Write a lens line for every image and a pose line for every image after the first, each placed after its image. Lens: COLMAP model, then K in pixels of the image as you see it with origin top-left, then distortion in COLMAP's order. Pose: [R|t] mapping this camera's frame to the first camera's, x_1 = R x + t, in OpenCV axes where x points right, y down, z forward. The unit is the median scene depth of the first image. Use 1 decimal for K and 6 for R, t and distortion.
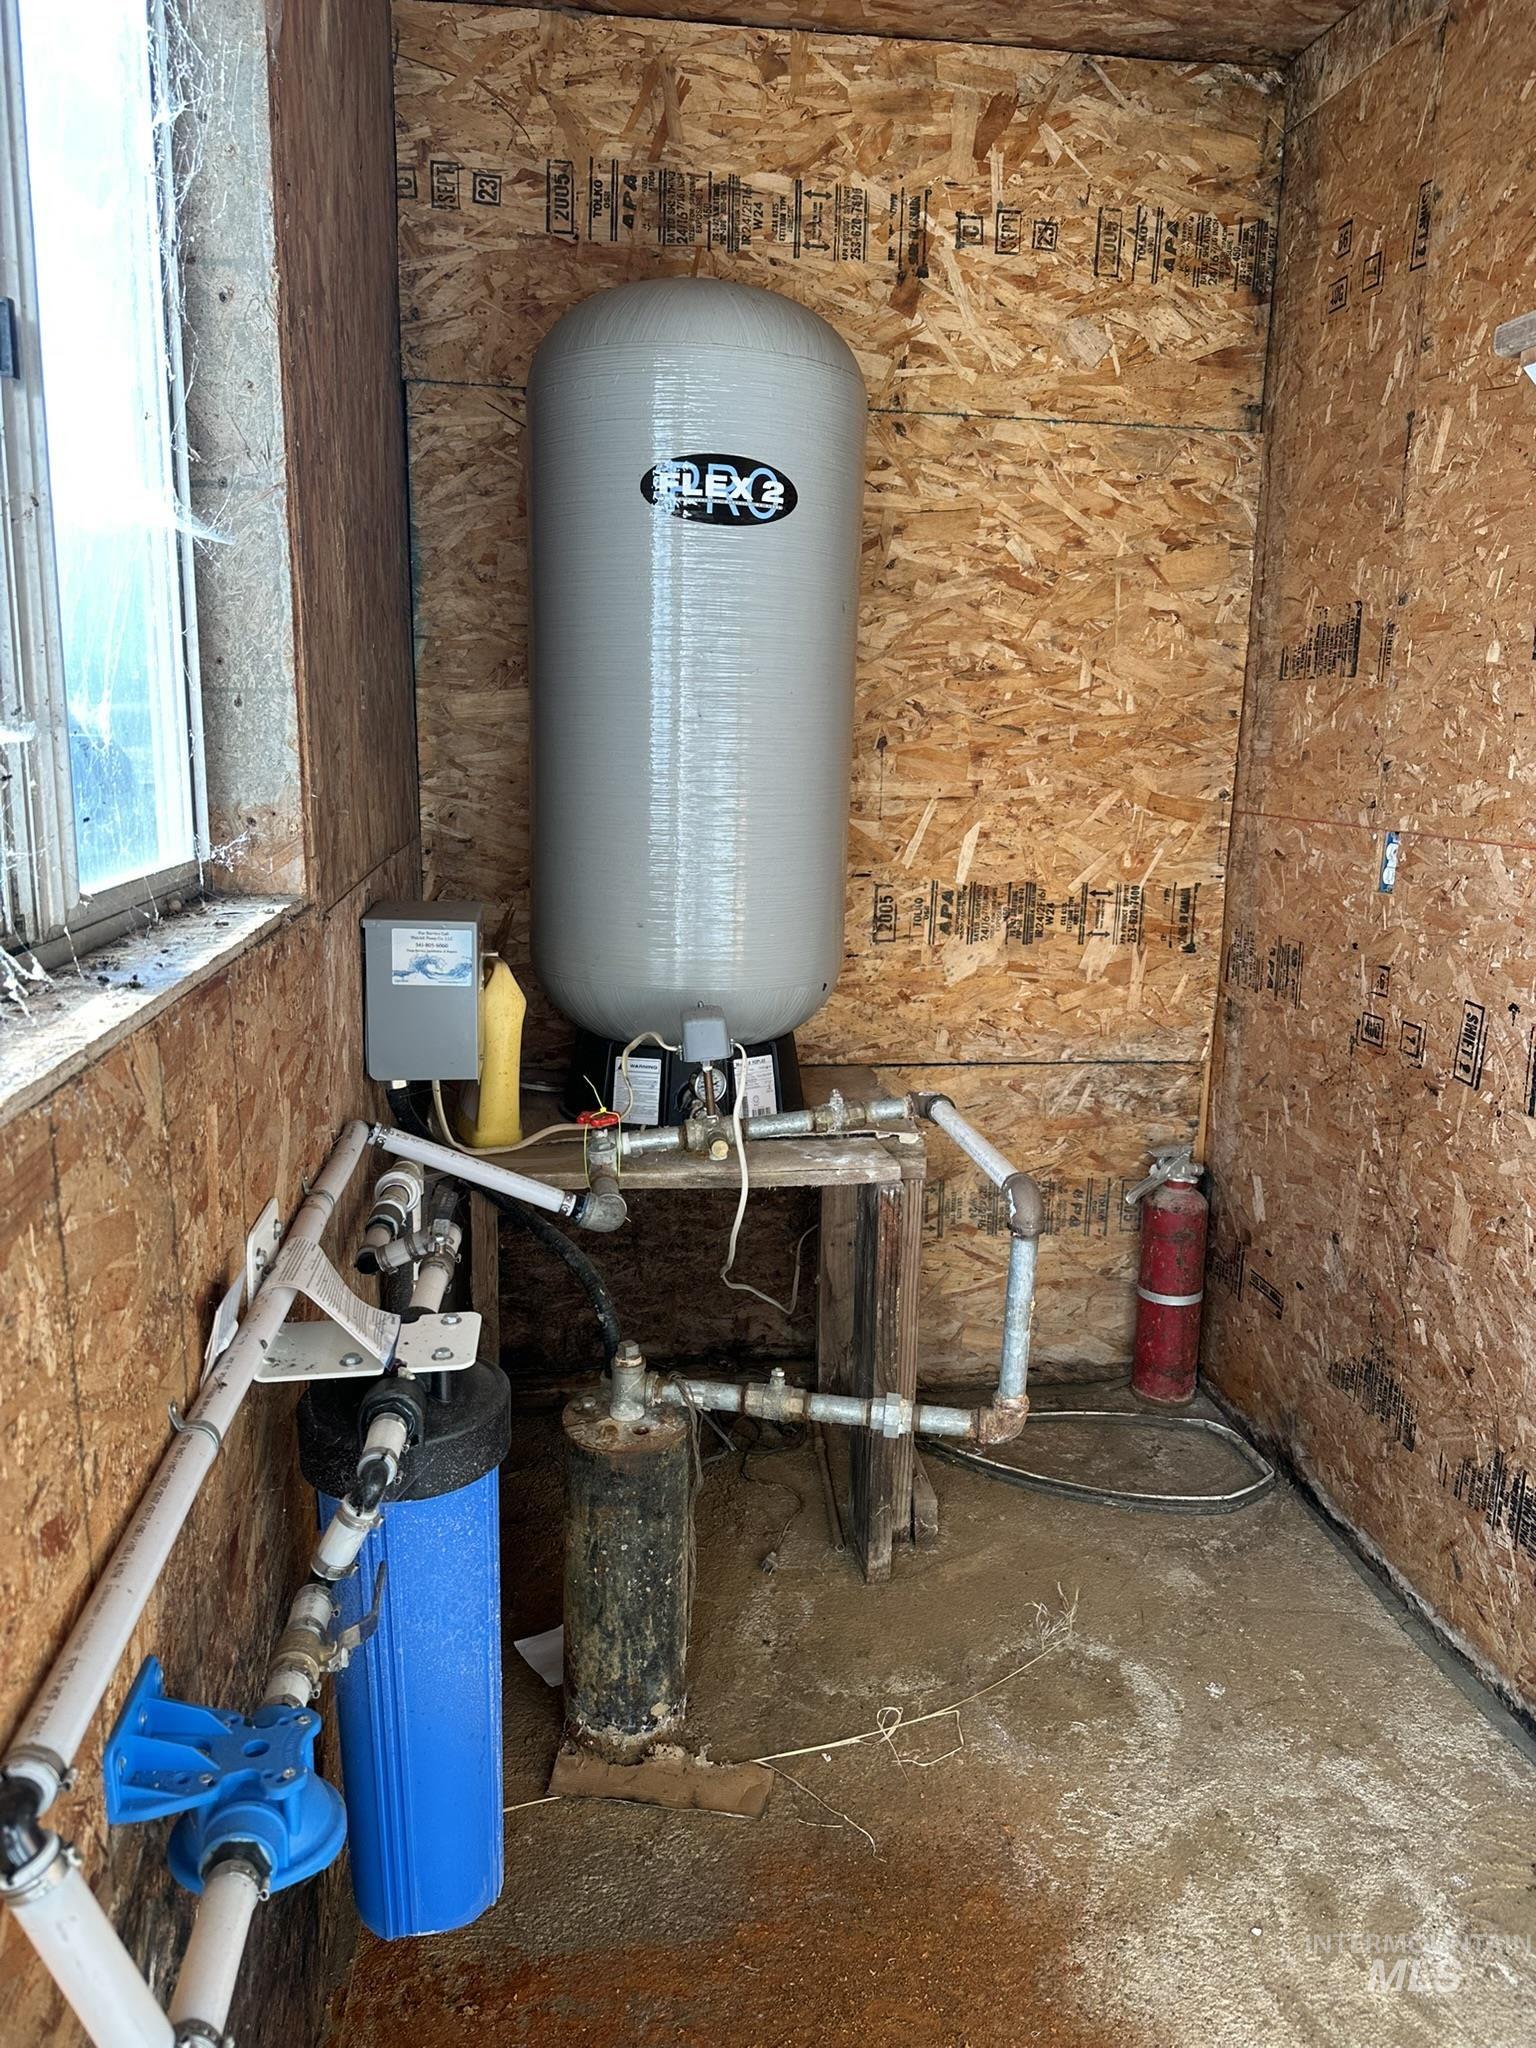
lens RADIAL K [[1442.7, 0, 768.0], [0, 1442.7, 1024.0], [0, 0, 1]] dist [-0.000210, -0.000442]
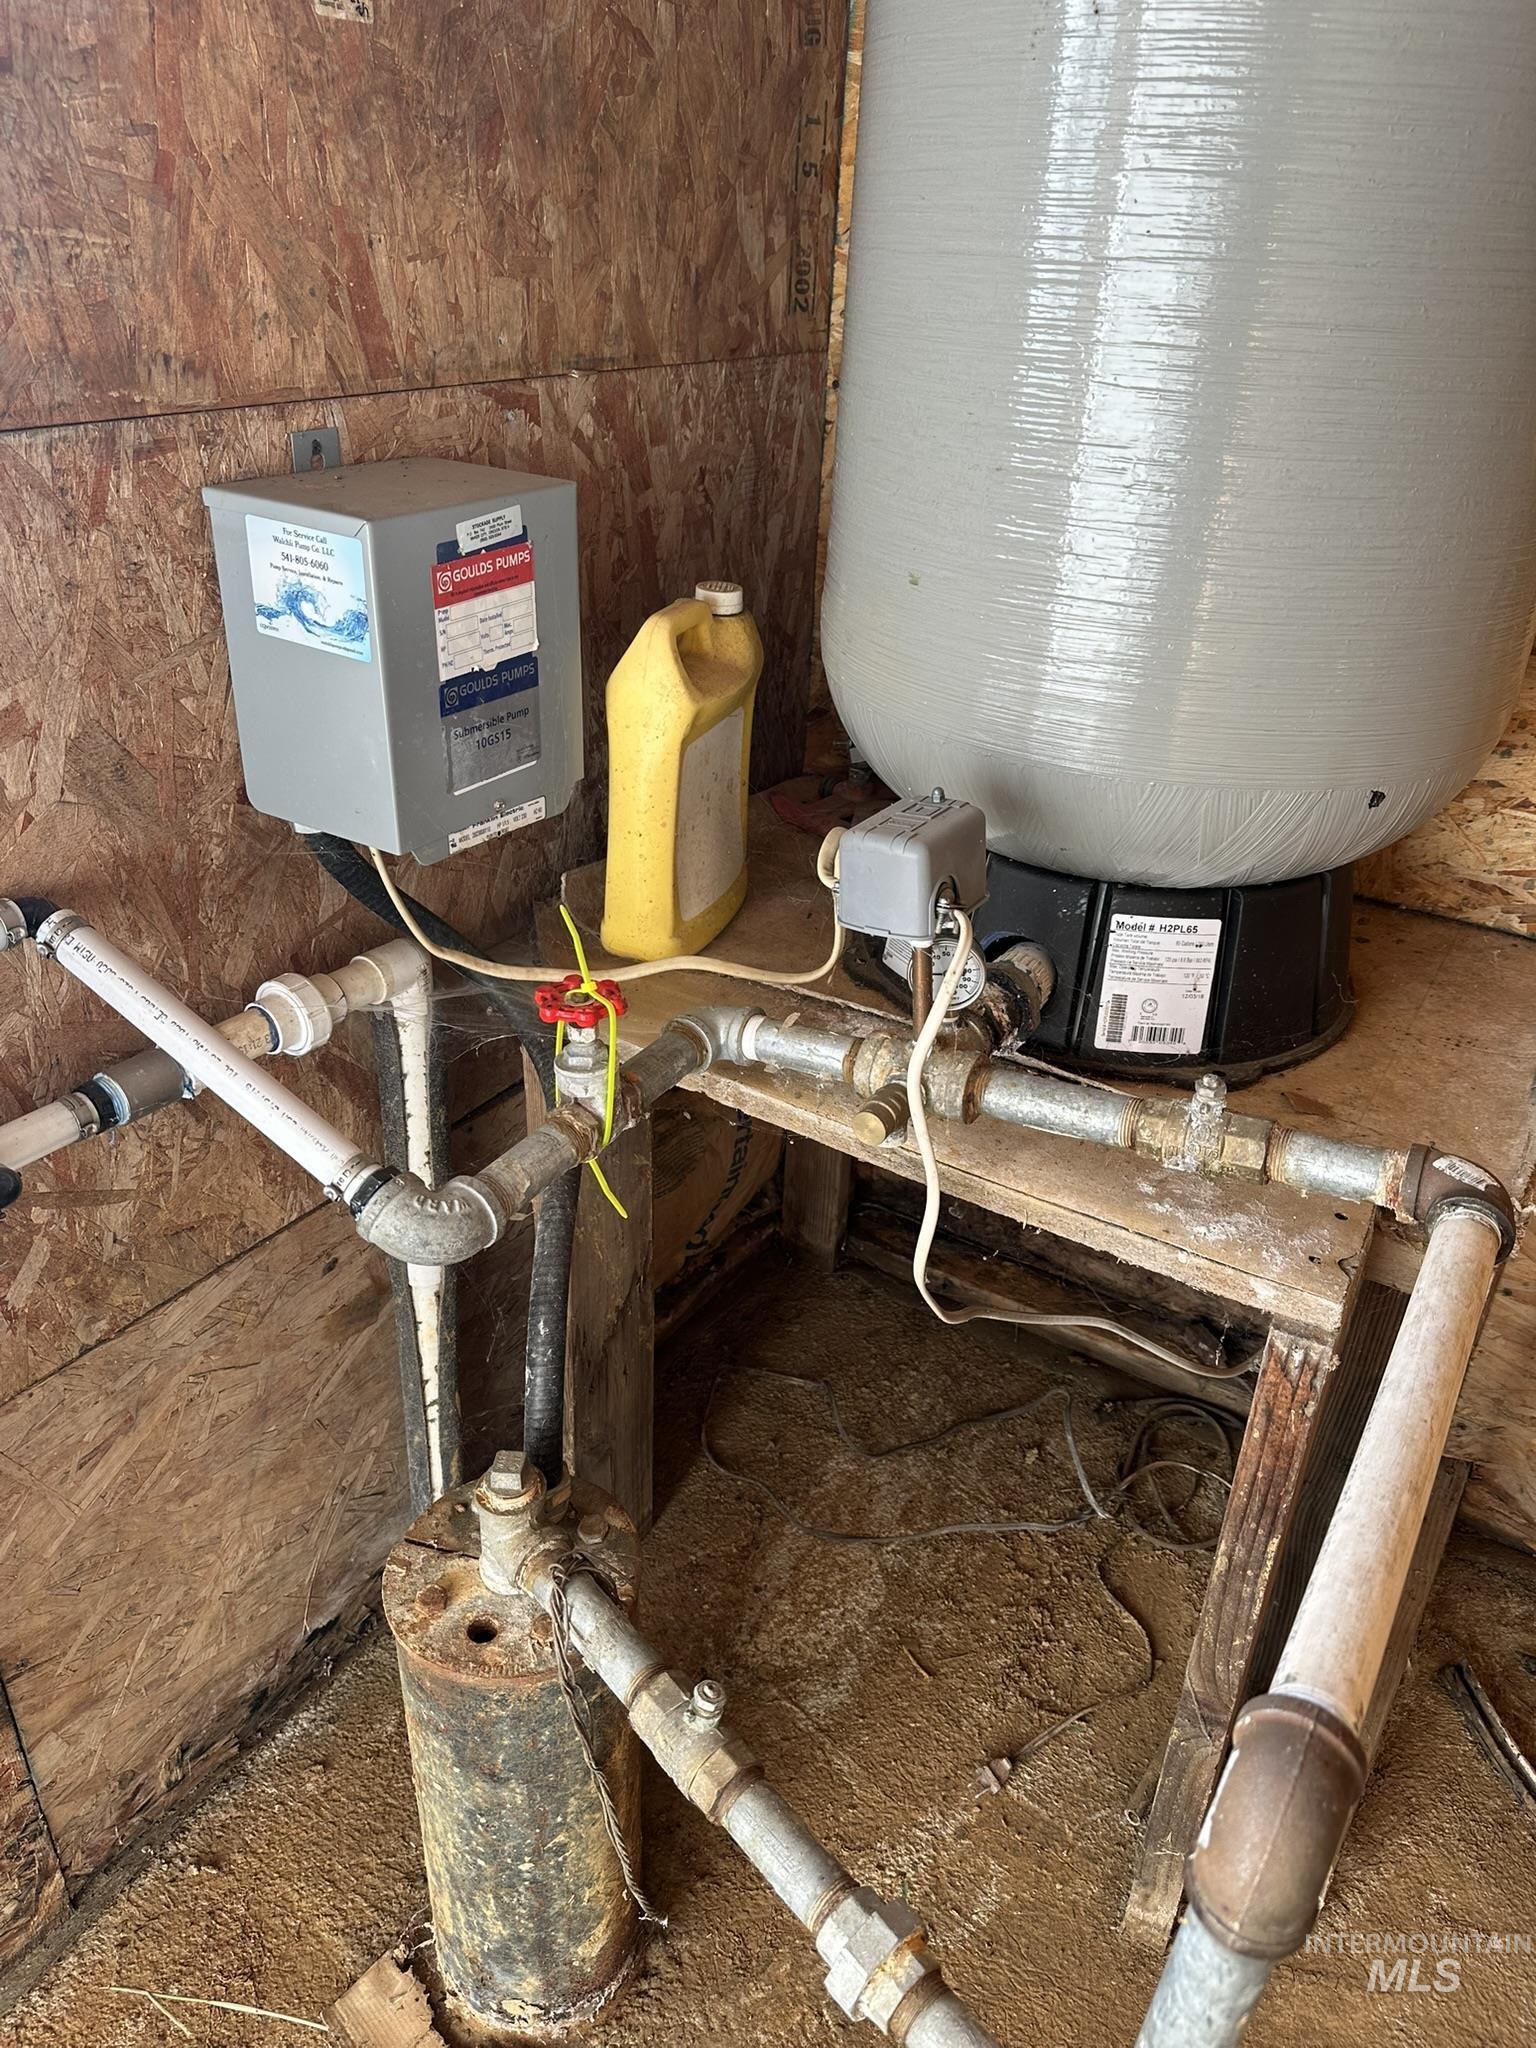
lens RADIAL K [[1442.7, 0, 768.0], [0, 1442.7, 1024.0], [0, 0, 1]] dist [-0.000210, -0.000442]
pose [[0.758034, 0.329106, -0.563093, 0.198853], [-0.158713, 0.930482, 0.330171, -0.093657], [0.632609, -0.160910, 0.757571, 0.710468]]
